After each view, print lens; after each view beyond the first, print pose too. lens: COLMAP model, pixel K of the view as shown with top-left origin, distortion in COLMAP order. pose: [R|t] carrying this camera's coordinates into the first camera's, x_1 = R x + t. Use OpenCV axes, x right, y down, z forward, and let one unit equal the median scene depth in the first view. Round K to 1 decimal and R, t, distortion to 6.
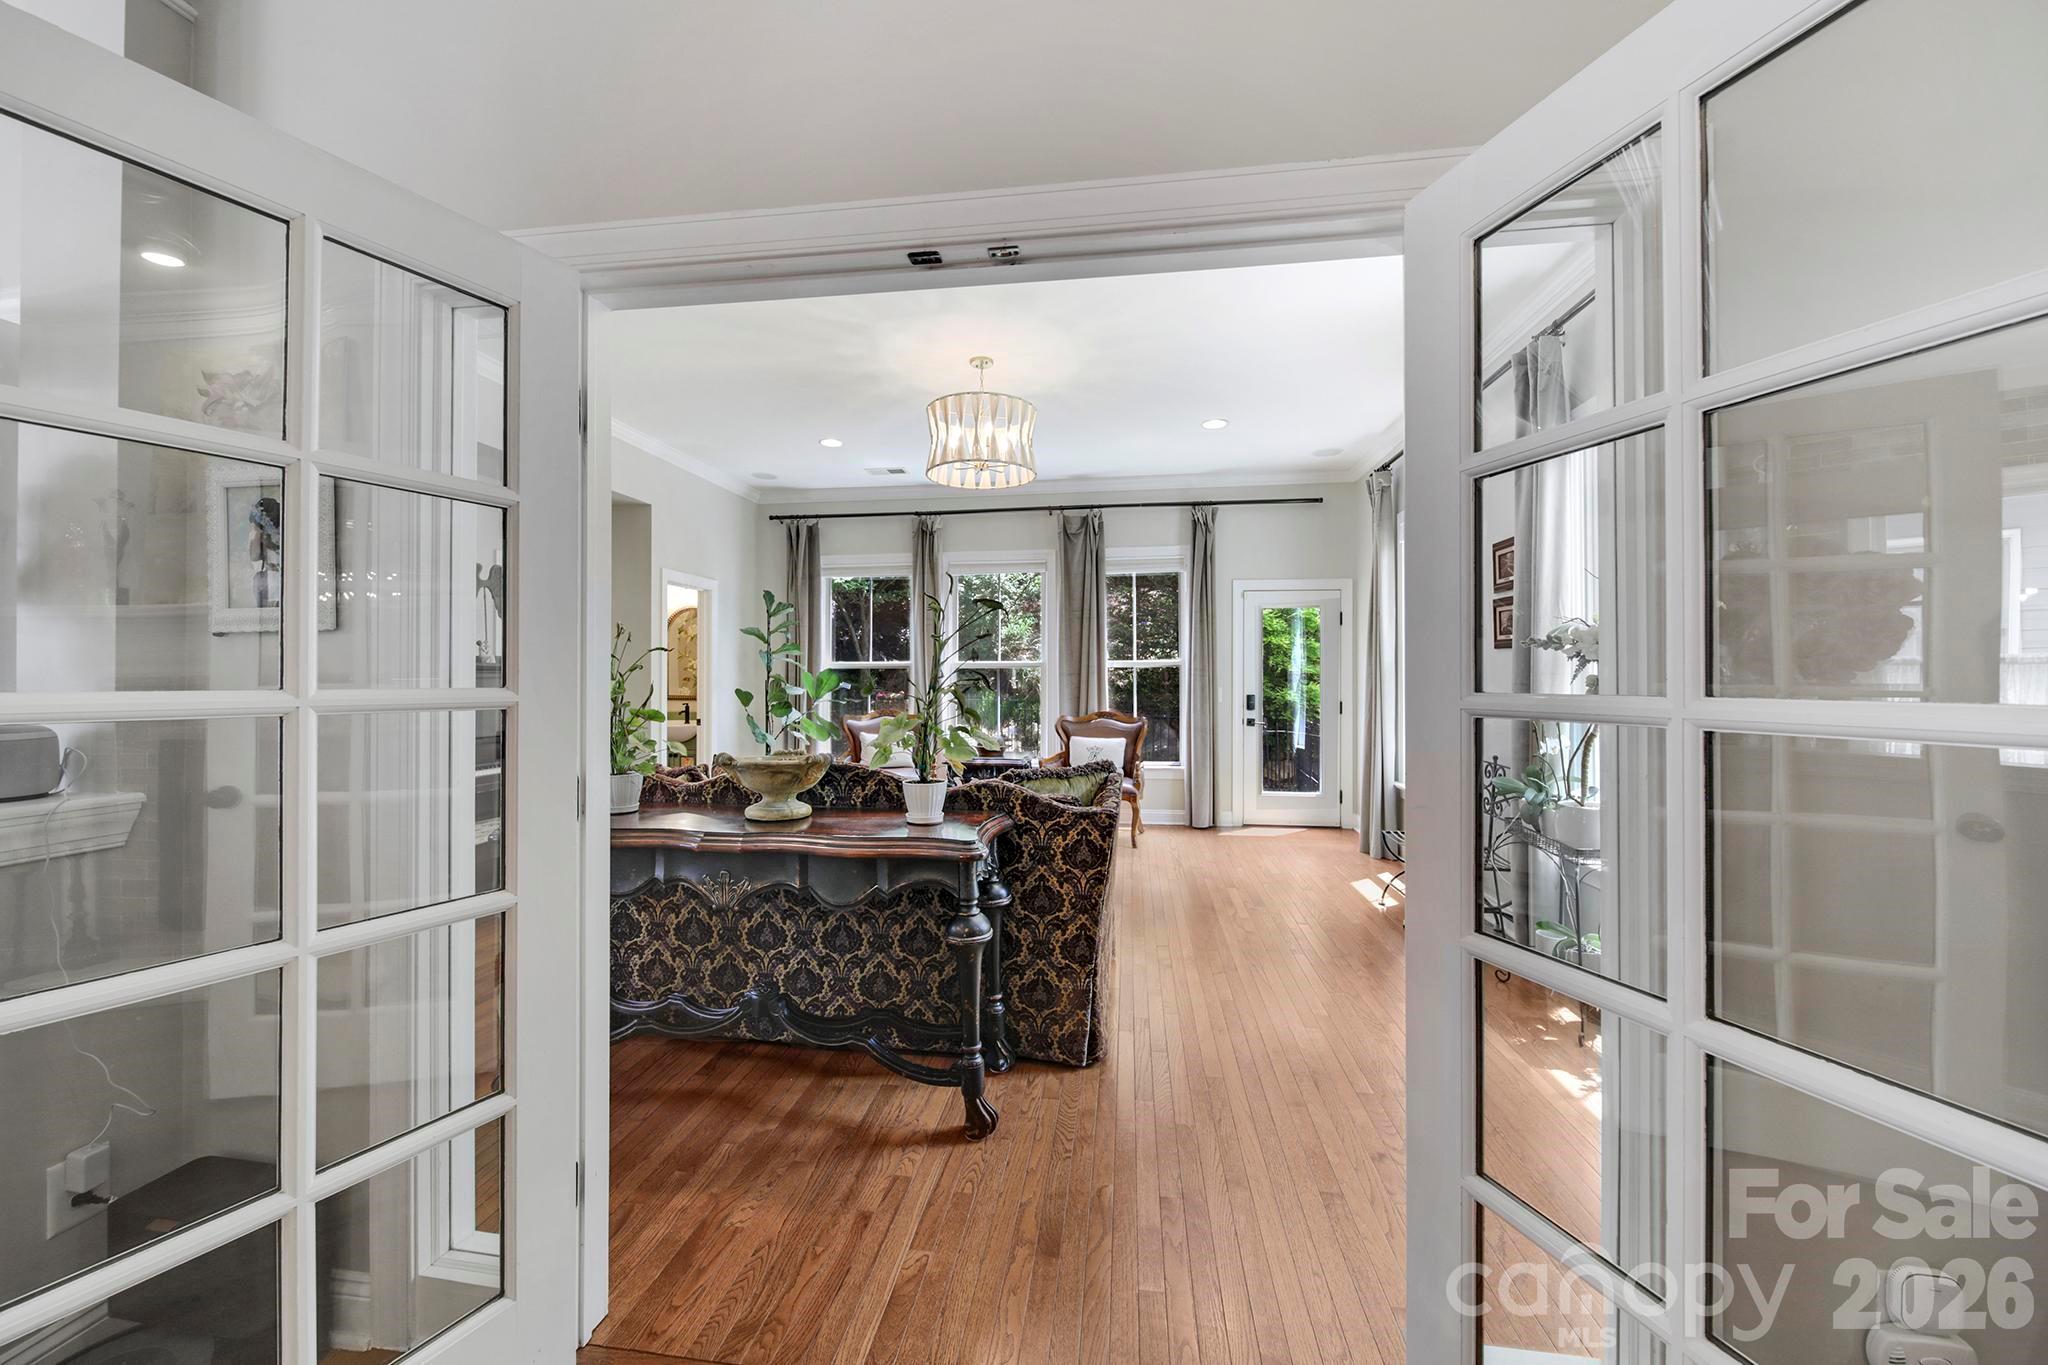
lens RADIAL K [[762.0, 0, 1014.7], [0, 762.0, 673.0], [0, 0, 1]] dist [-0.003197, -0.000411]
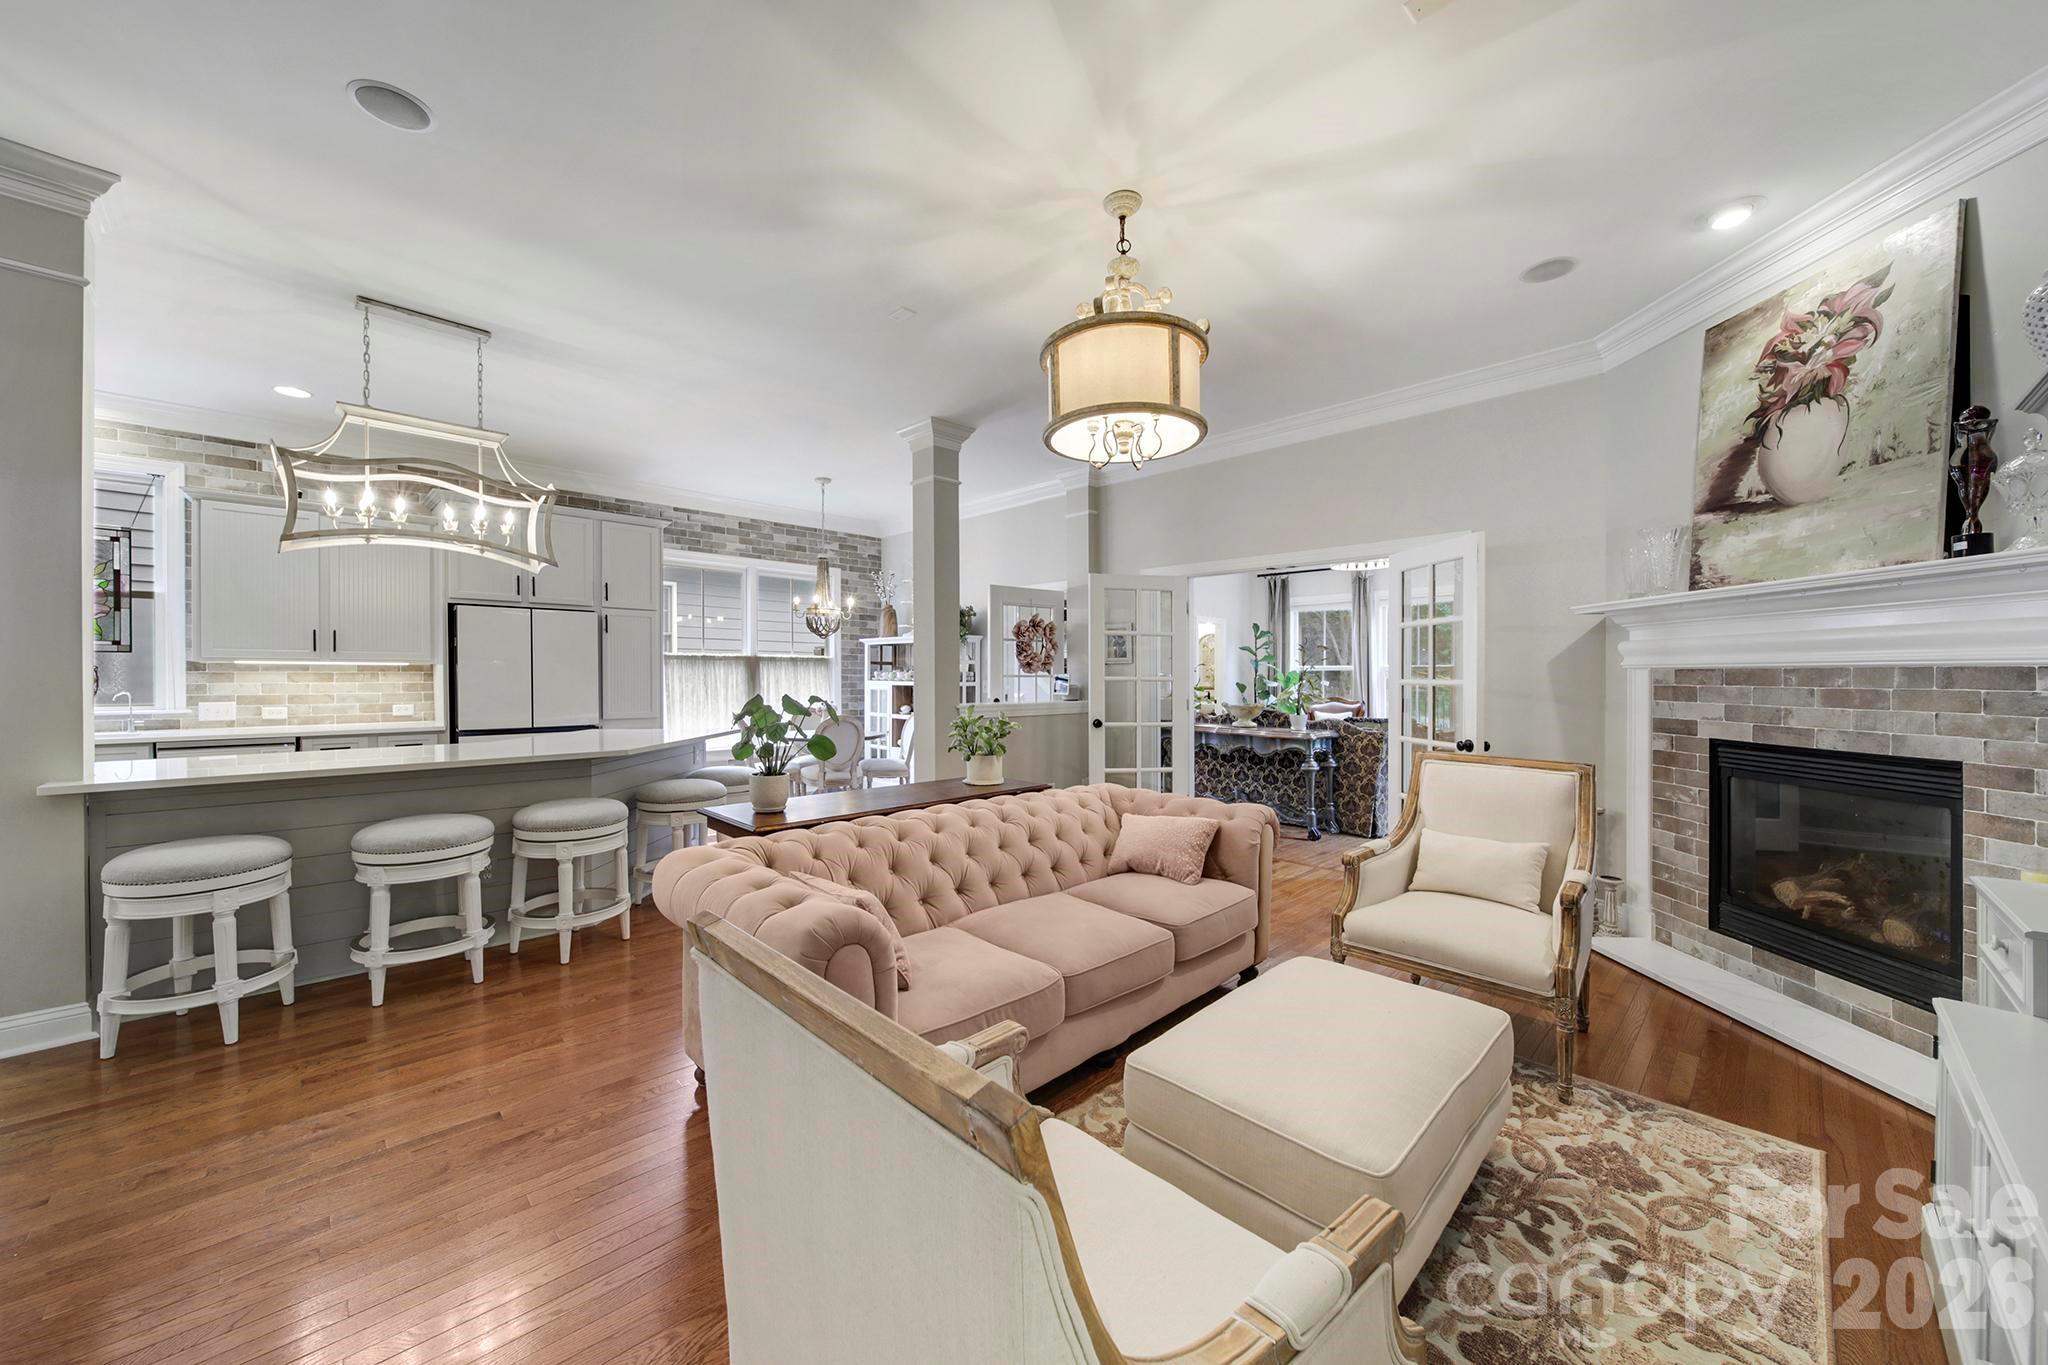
lens RADIAL K [[729.4, 0, 1006.2], [0, 729.4, 674.9], [0, 0, 1]] dist [-0.001857, -0.000530]
pose [[0.782766, 0.002734, -0.622310, 0.239265], [-0.000498, 0.999993, 0.003768, -0.002318], [0.622316, -0.002639, 0.782762, -0.582114]]
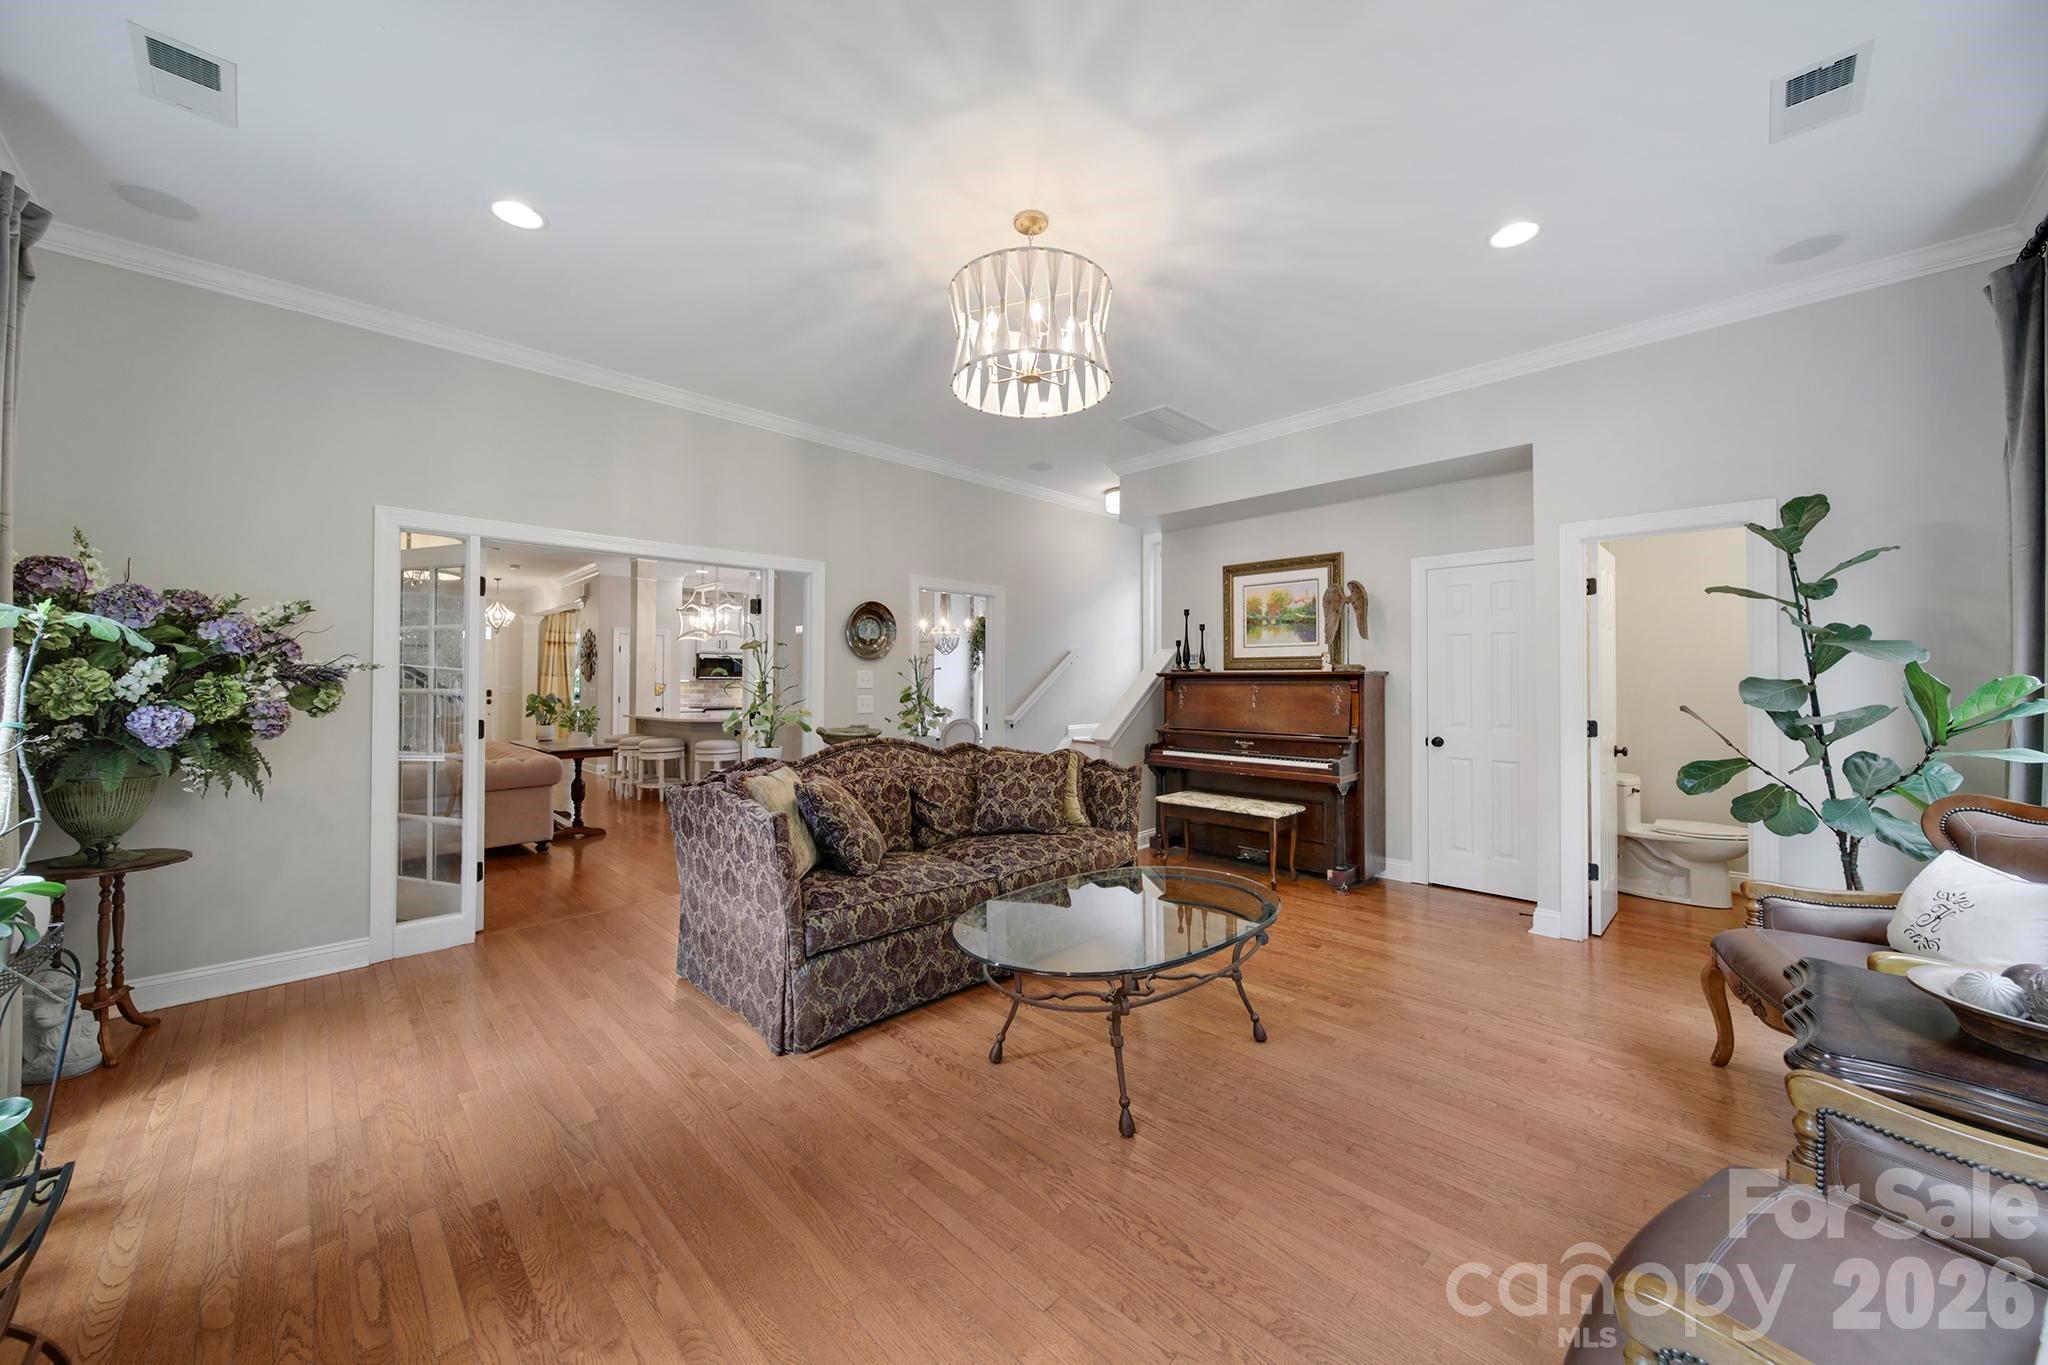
lens RADIAL K [[732.5, 0, 1023.8], [0, 732.5, 671.5], [0, 0, 1]] dist [-0.001217, -0.000074]
pose [[-0.599274, -0.016249, -0.800379, 0.303984], [0.002212, 0.999757, -0.021953, 0.006609], [0.800541, -0.014926, -0.599092, 0.871198]]
